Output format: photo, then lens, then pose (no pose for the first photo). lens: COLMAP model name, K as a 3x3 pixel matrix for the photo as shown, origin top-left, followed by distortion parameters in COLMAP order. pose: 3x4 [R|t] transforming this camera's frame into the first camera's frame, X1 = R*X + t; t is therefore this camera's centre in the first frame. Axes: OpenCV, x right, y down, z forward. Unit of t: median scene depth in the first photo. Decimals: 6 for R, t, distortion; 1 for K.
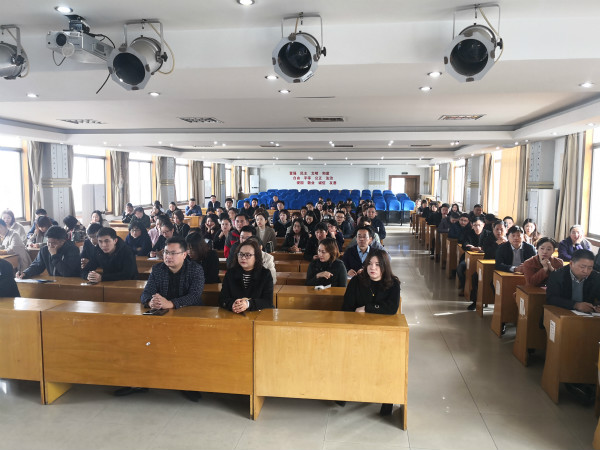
lens RADIAL K [[496.5, 0, 300.4], [0, 496.5, 260.5], [0, 0, 1]] dist [-0.002624, -0.013896]
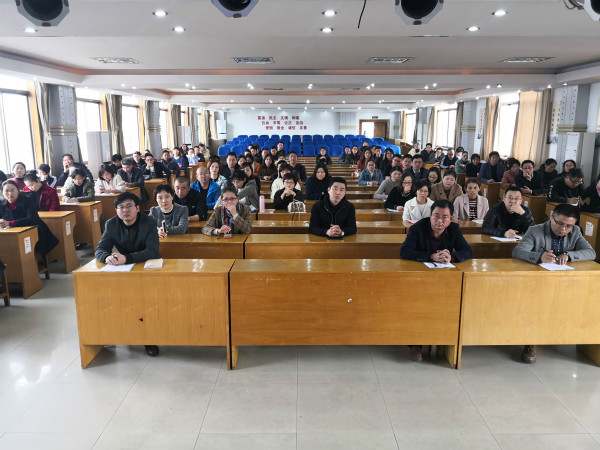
lens RADIAL K [[496.5, 0, 300.4], [0, 496.5, 260.5], [0, 0, 1]] dist [-0.002624, -0.013896]
pose [[0.990689, -0.042709, 0.129271, -0.157032], [0.028750, 0.993737, 0.107981, -0.004746], [-0.133073, -0.103259, 0.985713, 0.021331]]
